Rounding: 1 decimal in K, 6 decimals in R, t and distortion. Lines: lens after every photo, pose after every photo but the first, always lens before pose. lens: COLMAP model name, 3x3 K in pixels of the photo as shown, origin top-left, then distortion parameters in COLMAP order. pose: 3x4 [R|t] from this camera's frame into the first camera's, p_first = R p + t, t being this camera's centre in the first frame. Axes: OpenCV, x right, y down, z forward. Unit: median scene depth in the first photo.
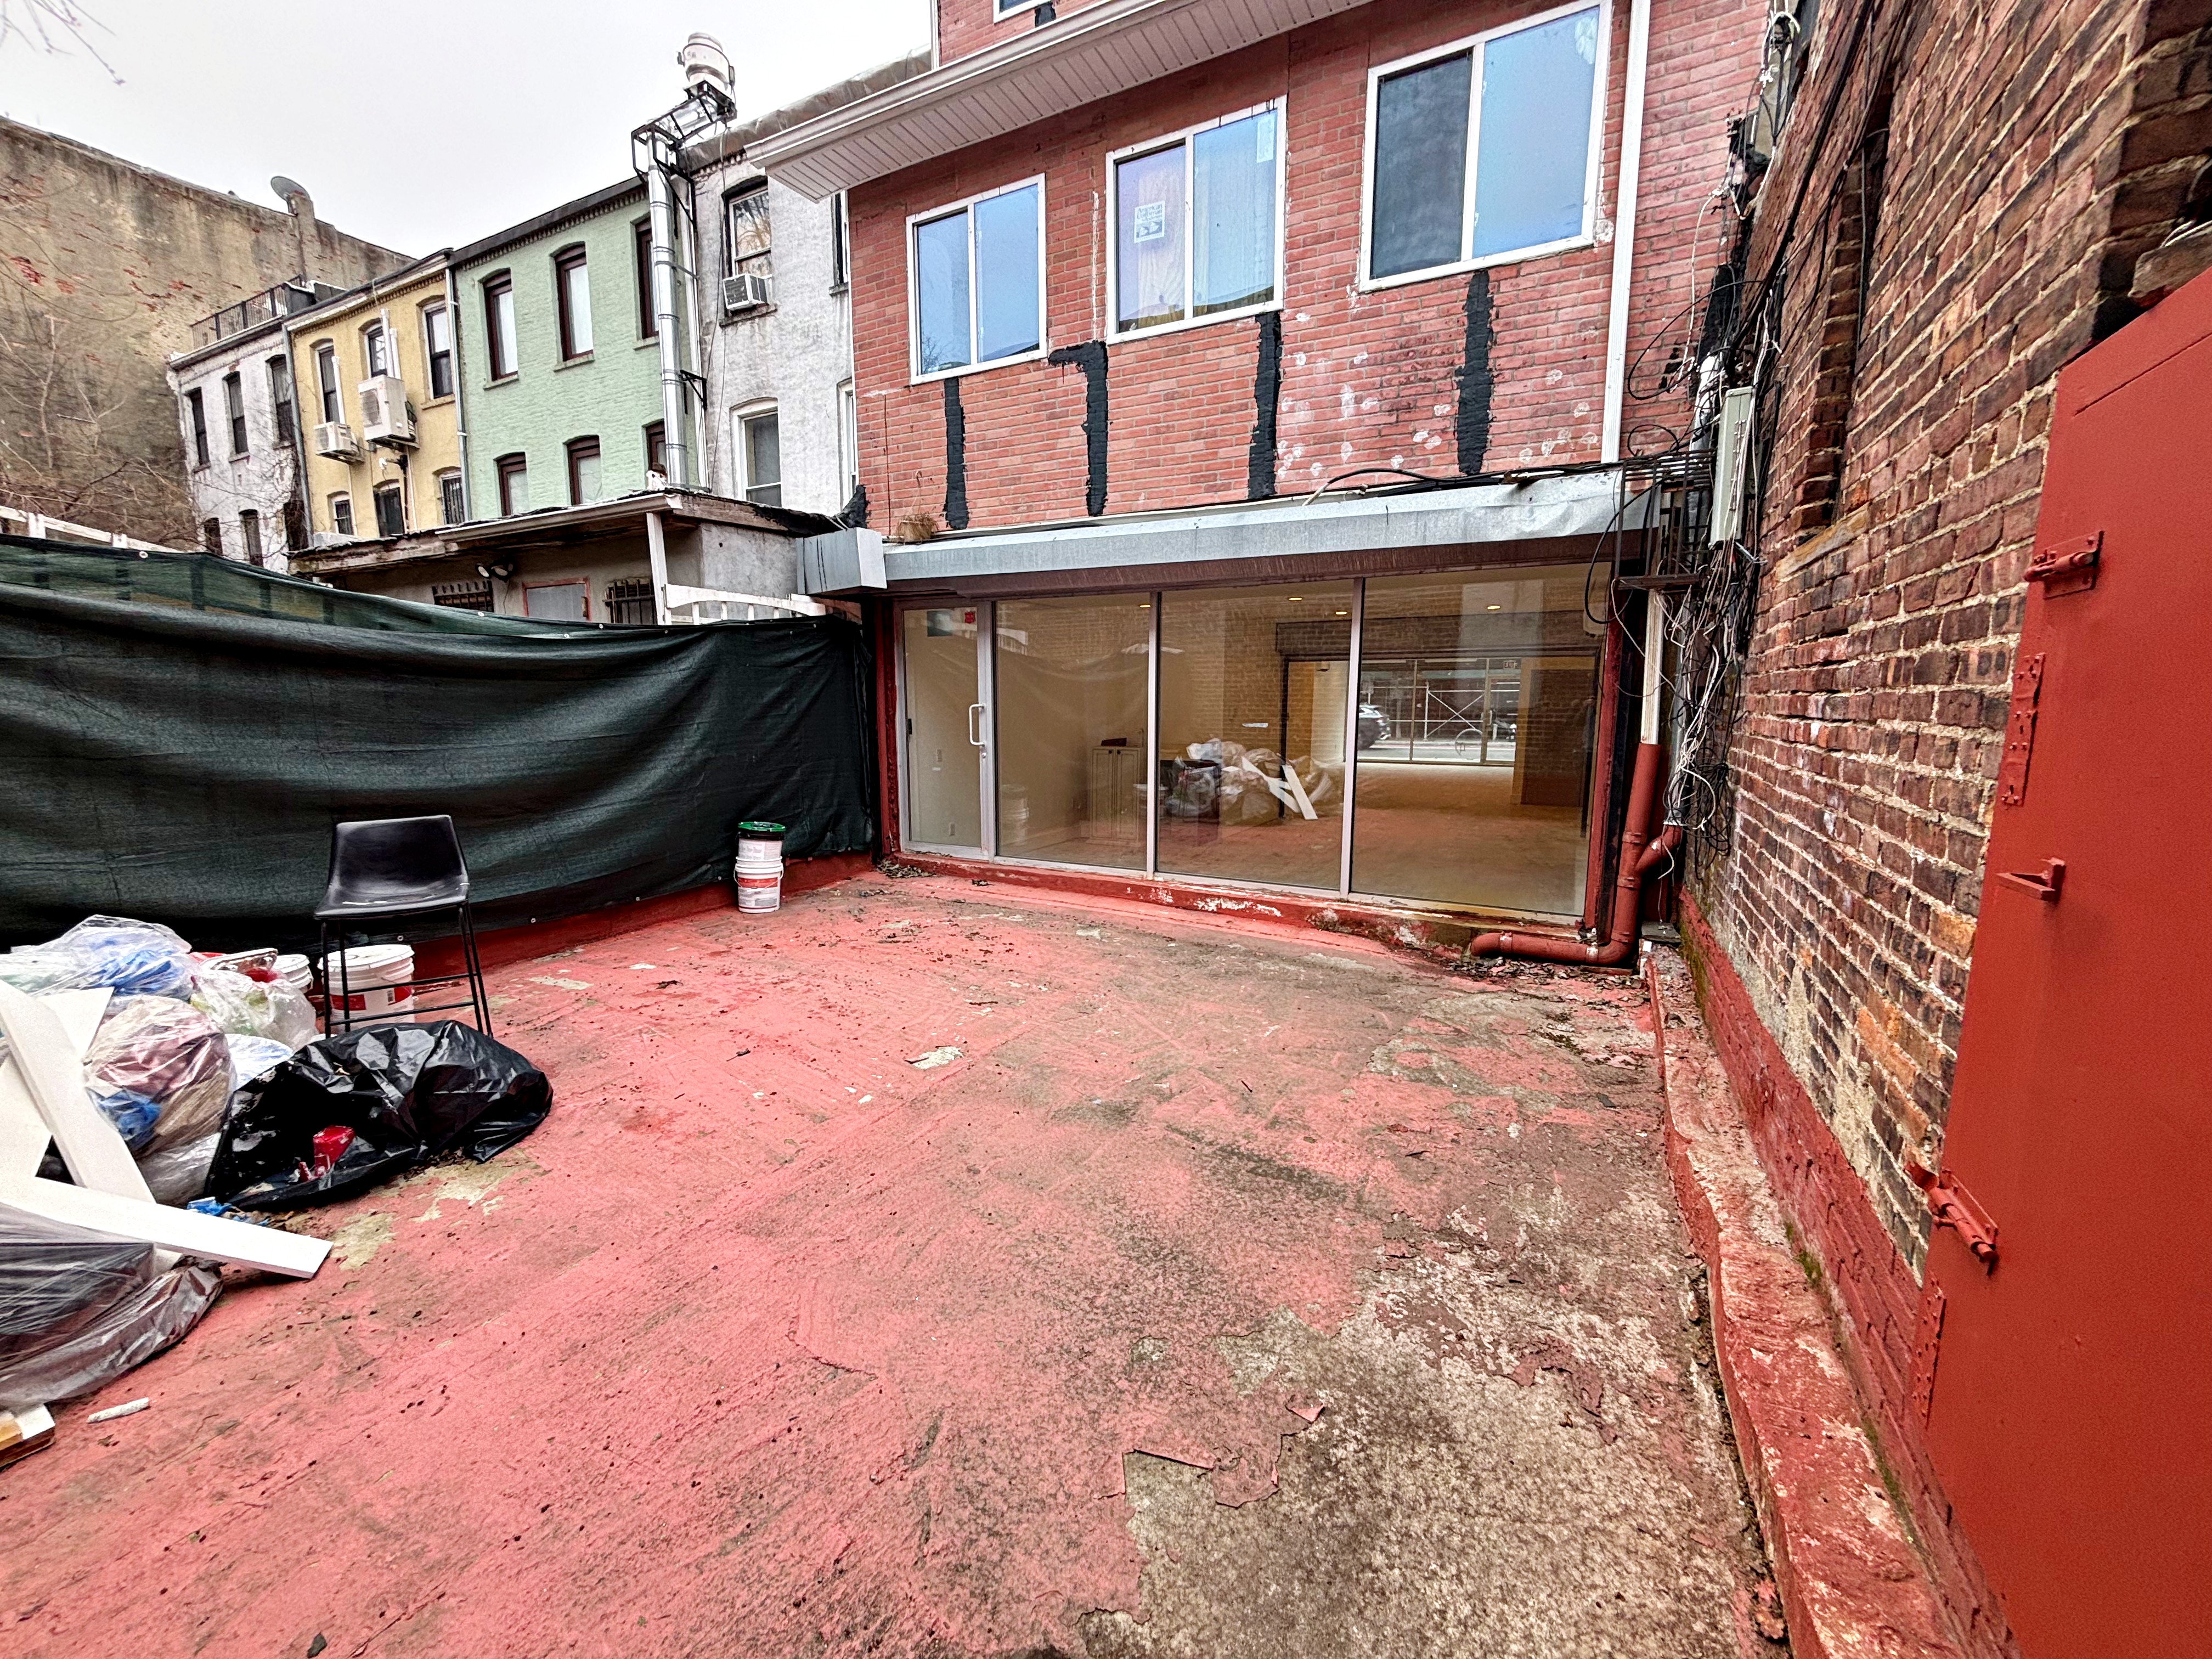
lens RADIAL K [[885.1, 0, 1102.1], [0, 885.1, 823.1], [0, 0, 1]] dist [0.000626, 0.001524]
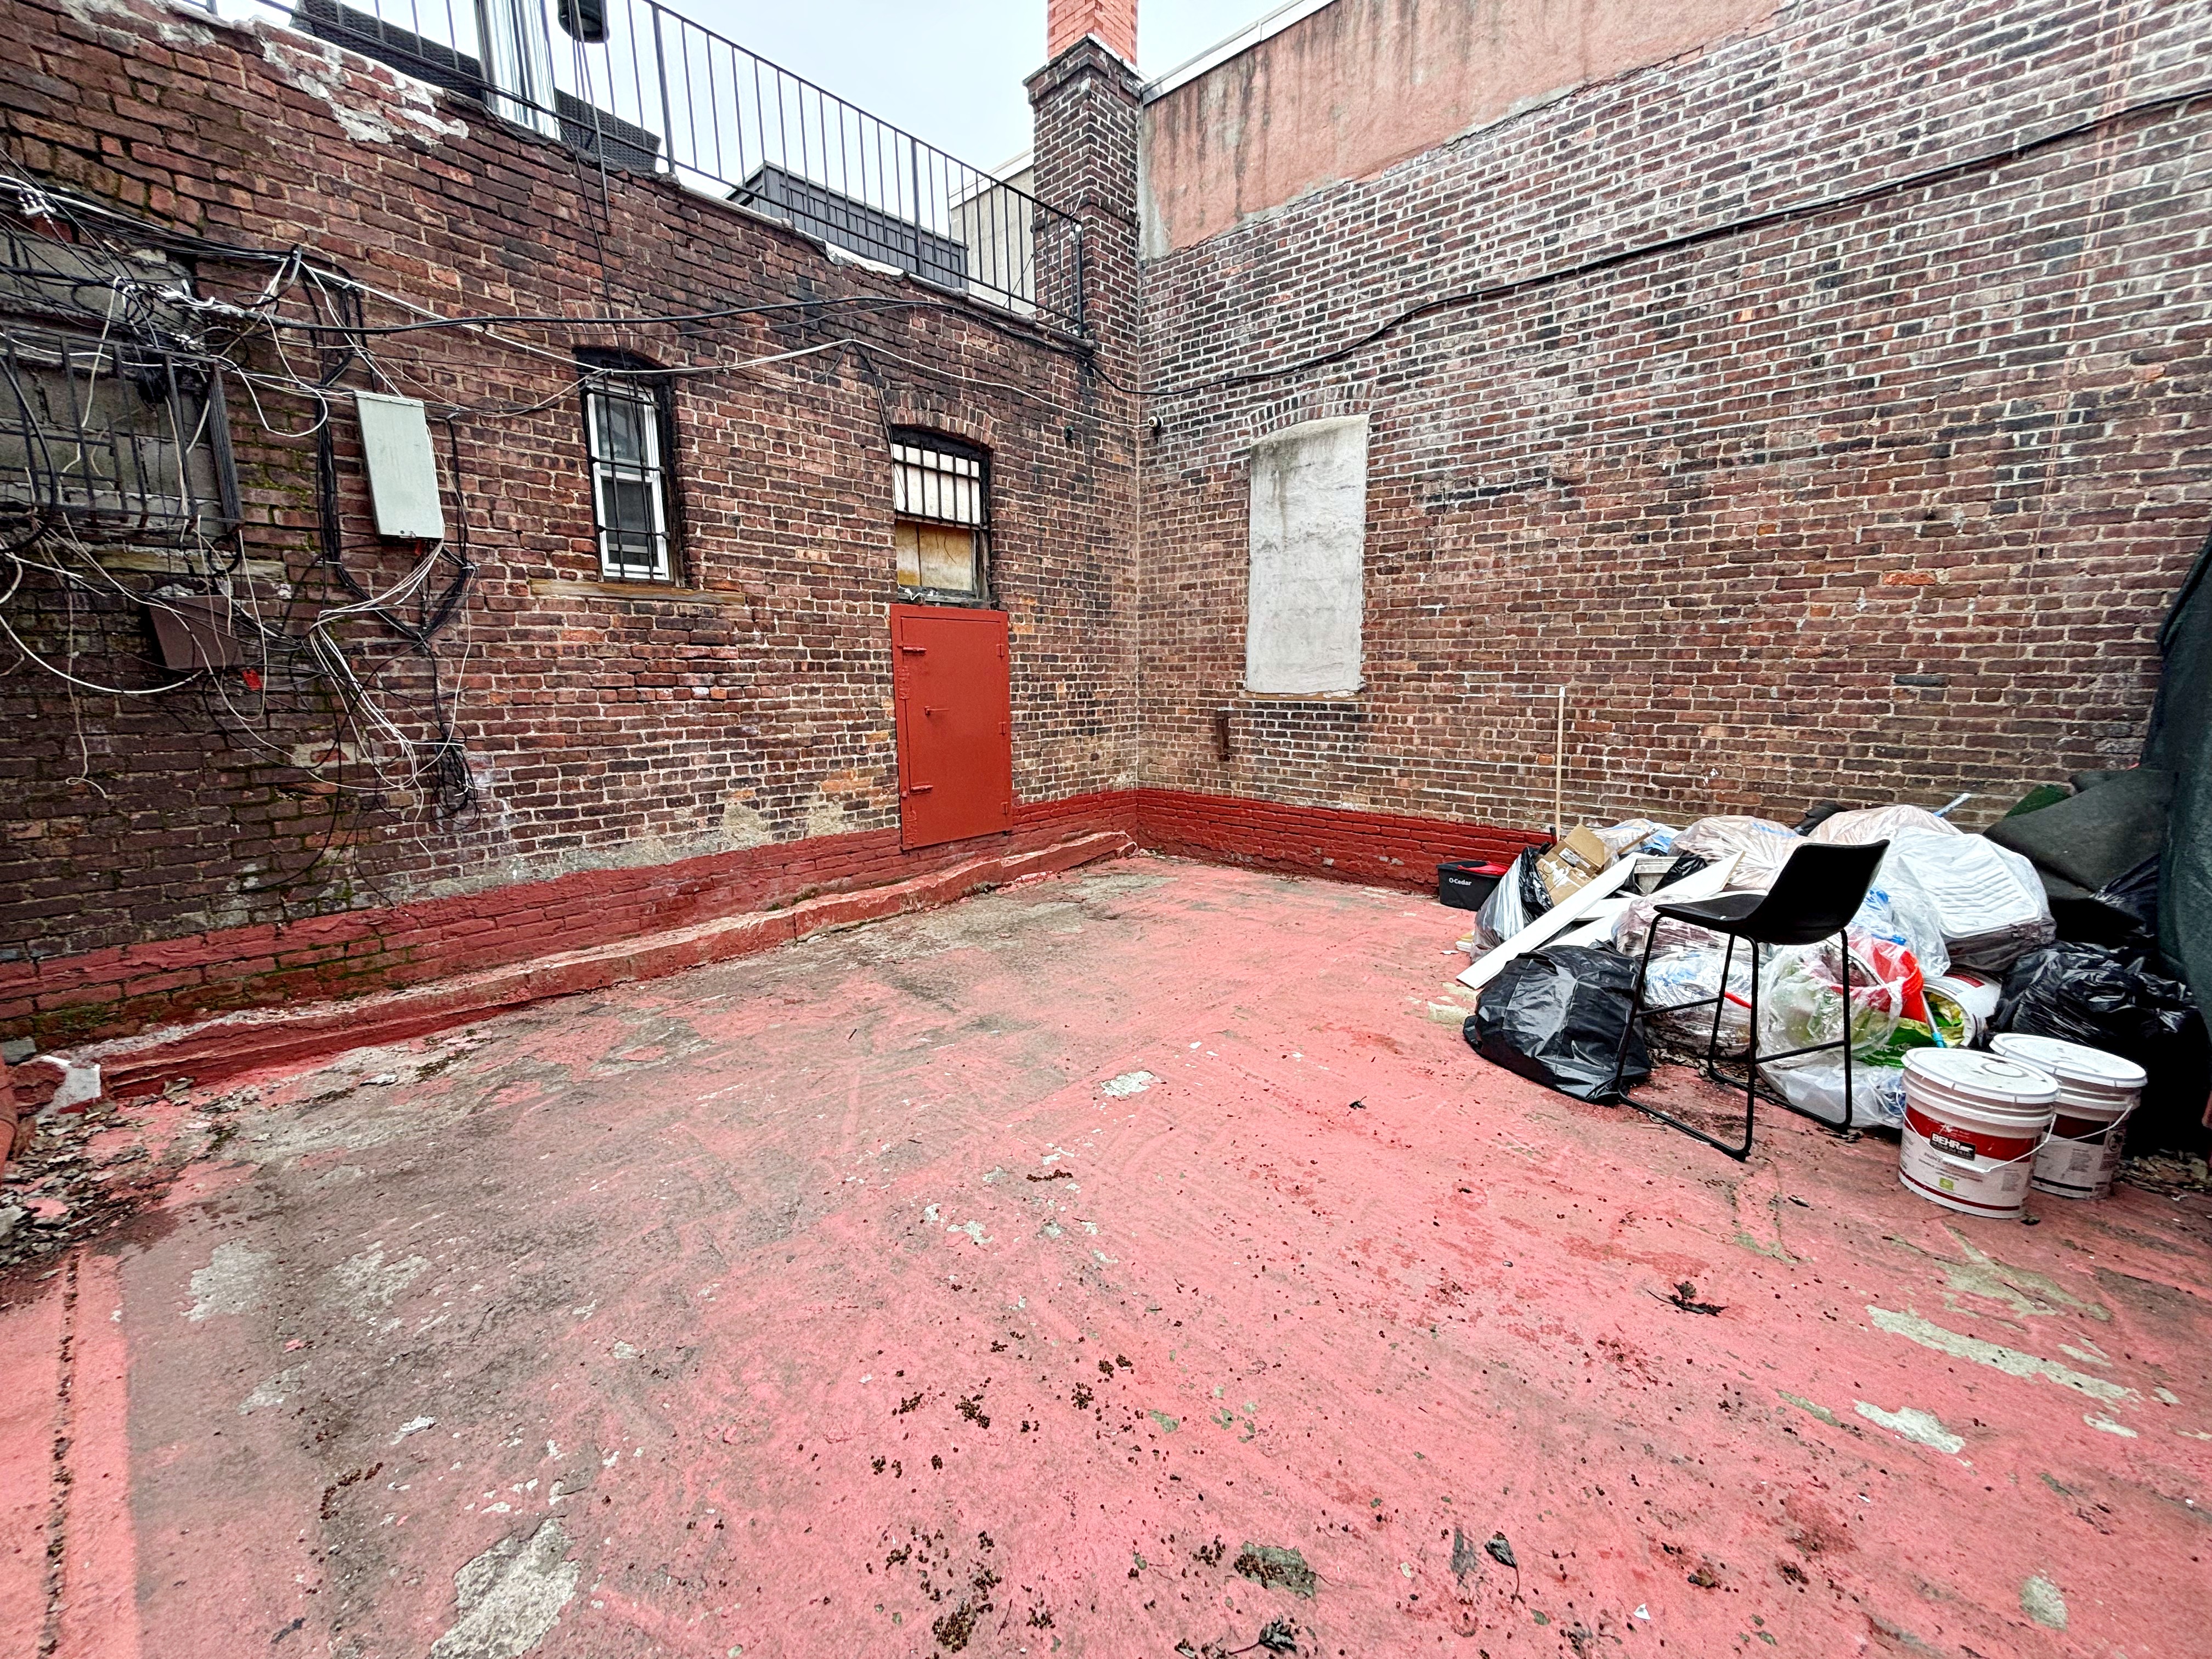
lens RADIAL K [[885.1, 0, 1106.4], [0, 885.1, 834.0], [0, 0, 1]] dist [0.000626, 0.001524]
pose [[-0.973119, -0.039466, 0.226897, -0.314850], [0.033596, 0.950342, 0.309389, -0.219505], [-0.227840, 0.308695, -0.923470, 1.547453]]
